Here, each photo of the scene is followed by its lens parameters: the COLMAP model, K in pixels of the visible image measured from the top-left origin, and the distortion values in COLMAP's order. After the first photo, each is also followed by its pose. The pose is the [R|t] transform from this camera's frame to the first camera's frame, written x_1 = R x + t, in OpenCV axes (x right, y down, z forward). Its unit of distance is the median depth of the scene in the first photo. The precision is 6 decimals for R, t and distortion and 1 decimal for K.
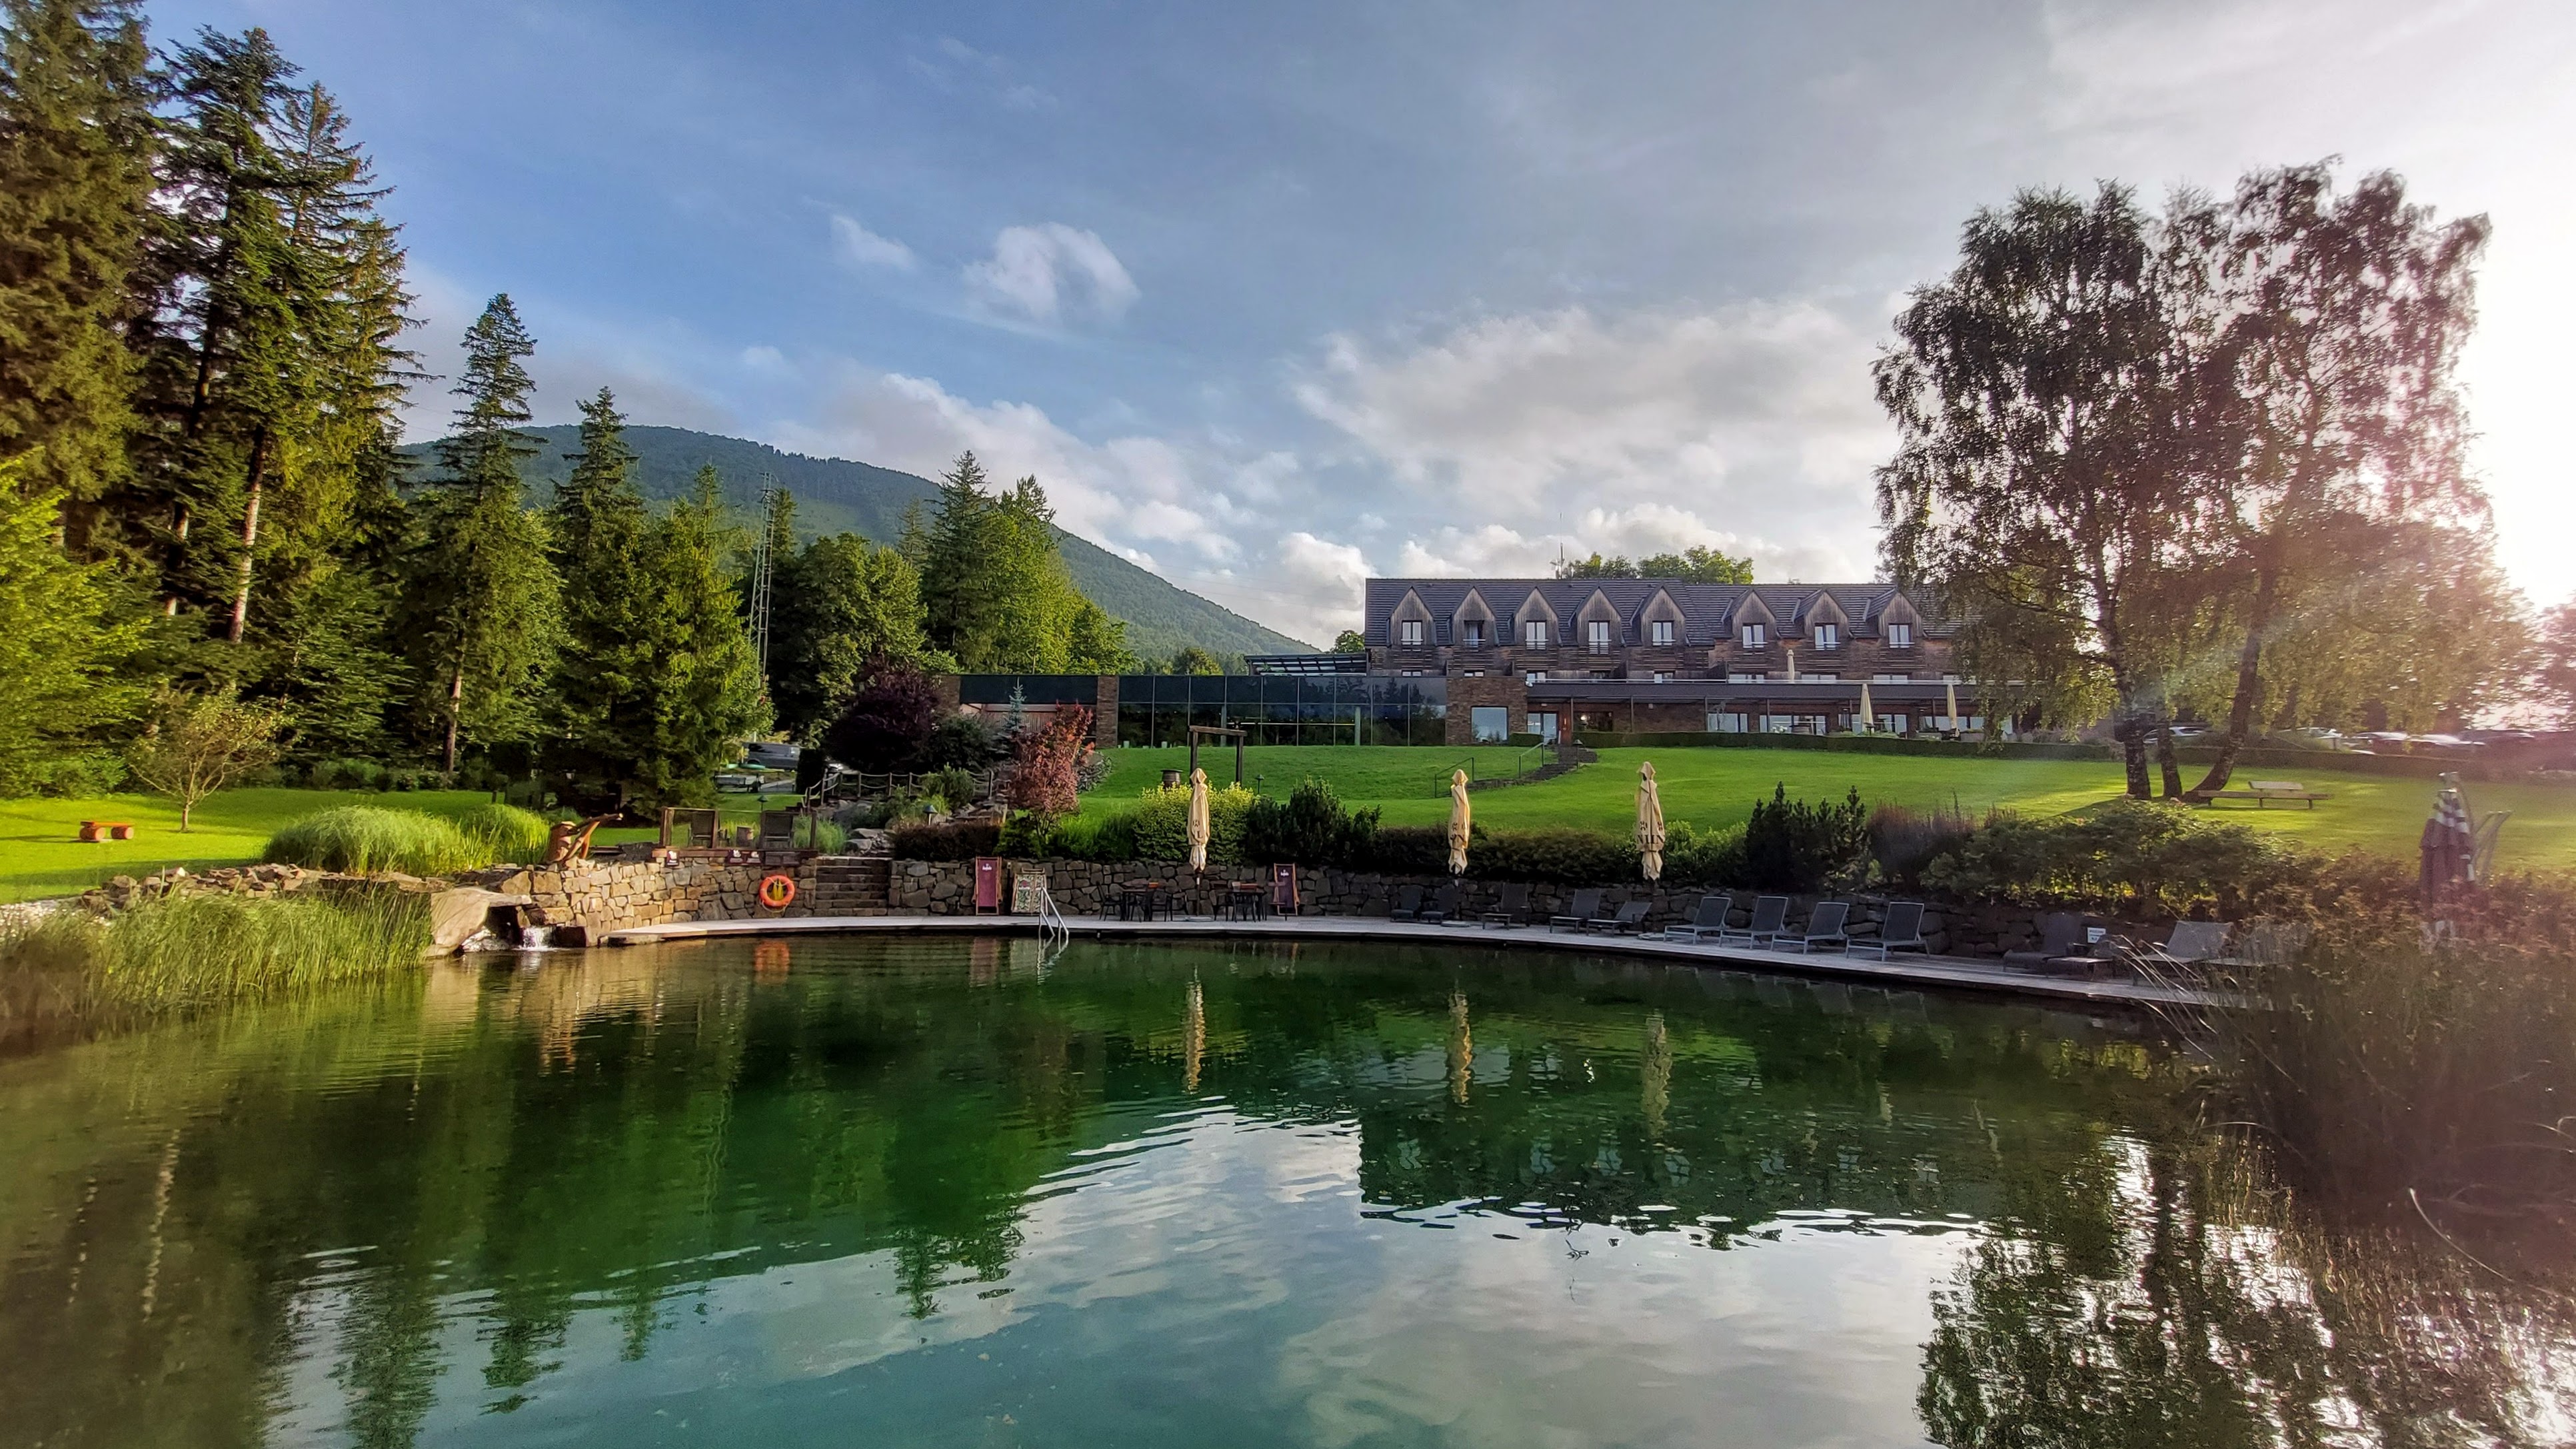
lens RADIAL K [[1070.6, 0, 1288.0], [0, 1070.6, 724.5], [0, 0, 1]] dist [0.001674, -0.009892]
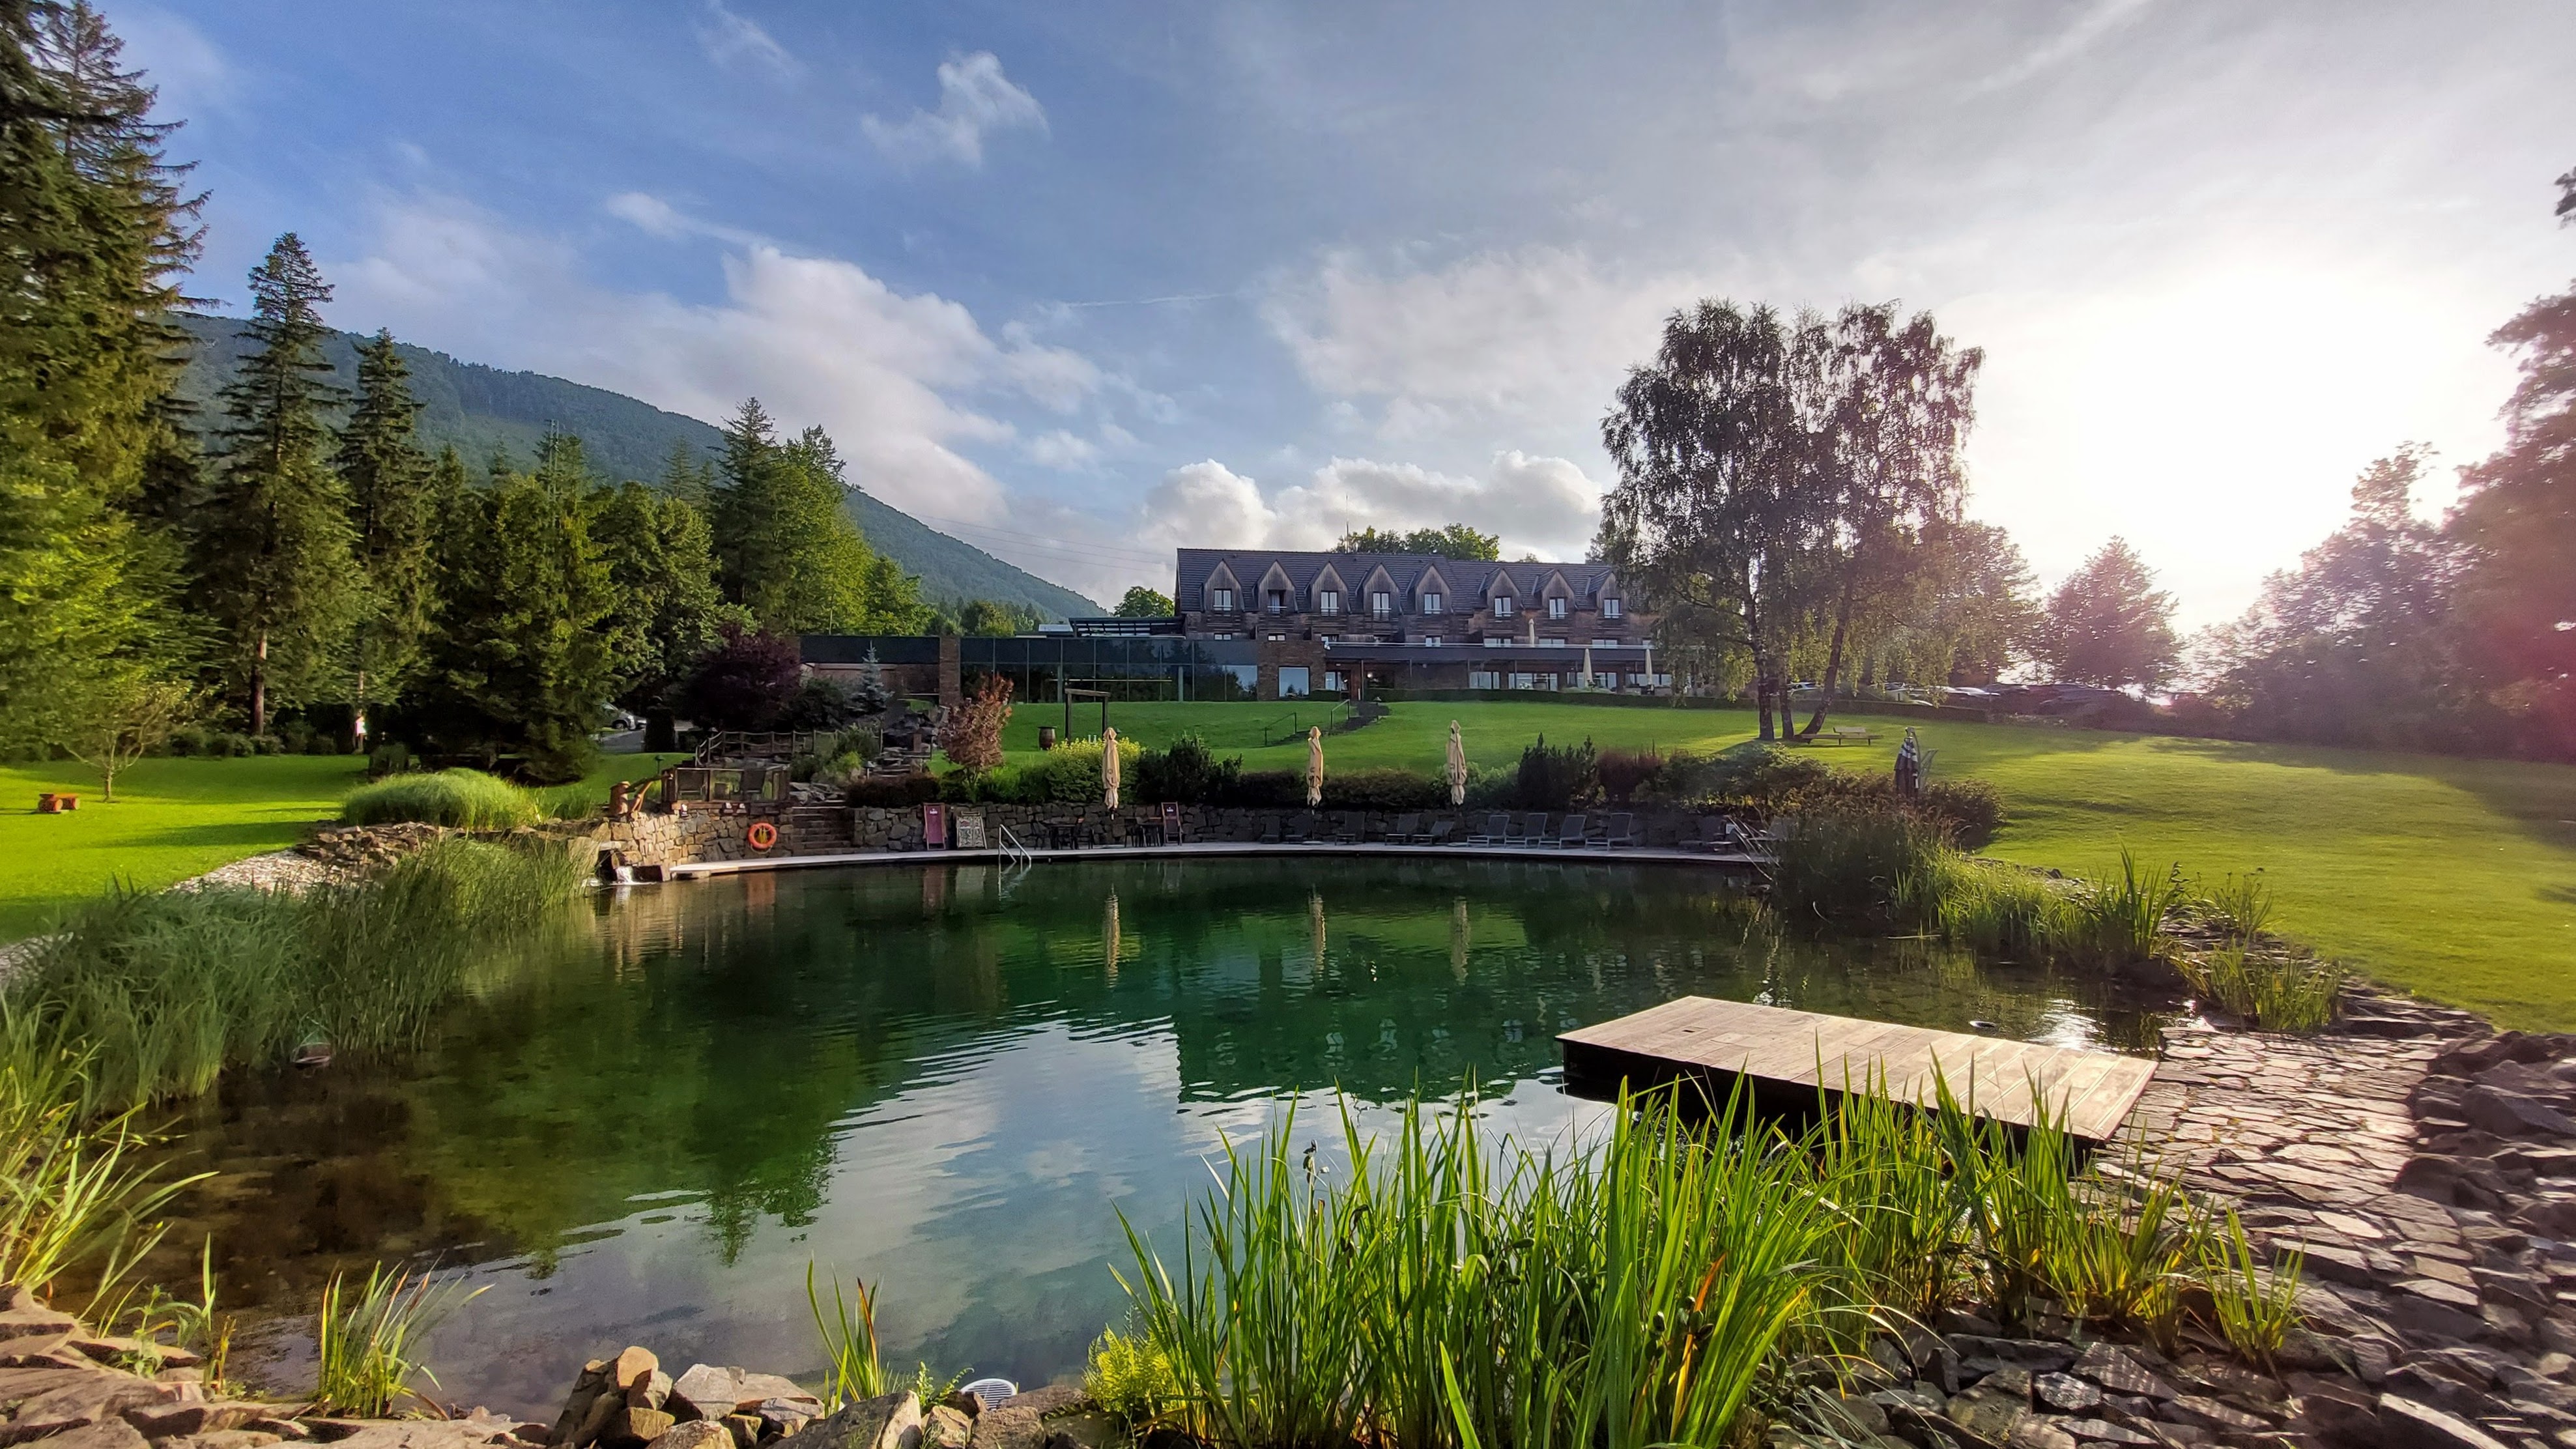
lens RADIAL K [[1070.6, 0, 1288.0], [0, 1070.6, 724.5], [0, 0, 1]] dist [0.001674, -0.009892]
pose [[0.973187, -0.011951, 0.229703, -0.144230], [-0.000100, 0.998627, 0.052380, -0.024199], [-0.230013, -0.050998, 0.971850, -0.225549]]
